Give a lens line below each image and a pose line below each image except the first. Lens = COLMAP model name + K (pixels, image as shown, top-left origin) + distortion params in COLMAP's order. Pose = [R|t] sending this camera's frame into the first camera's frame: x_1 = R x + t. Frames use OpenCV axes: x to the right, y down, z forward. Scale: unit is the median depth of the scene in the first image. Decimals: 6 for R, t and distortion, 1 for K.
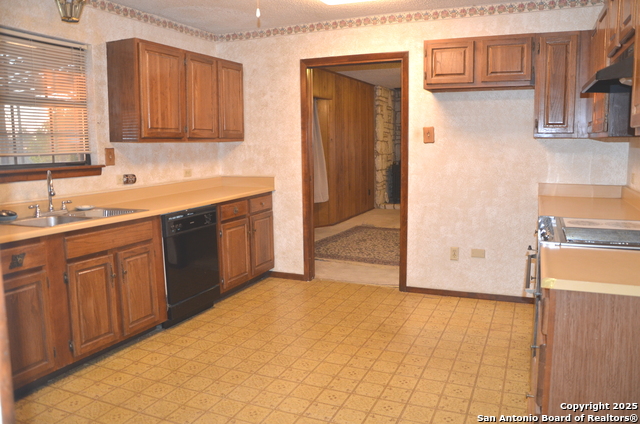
lens RADIAL K [[495.2, 0, 334.2], [0, 495.2, 207.2], [0, 0, 1]] dist [-0.132748, 0.078750]
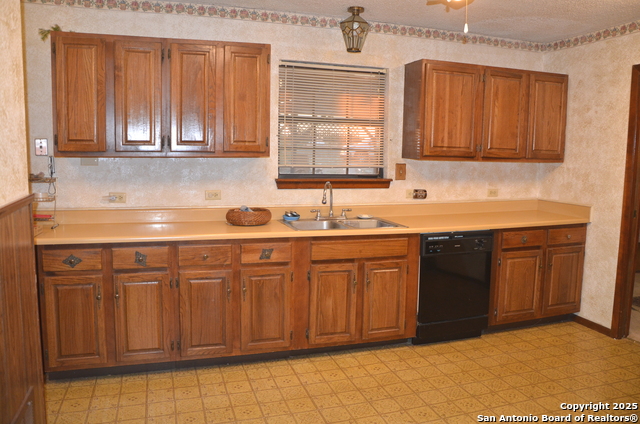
lens RADIAL K [[495.2, 0, 319.1], [0, 495.2, 211.7], [0, 0, 1]] dist [-0.132748, 0.078750]
pose [[0.666649, 0.114596, -0.736510, 0.215343], [-0.120342, 0.991695, 0.045374, -0.042826], [0.735593, 0.058384, 0.674904, 0.130946]]
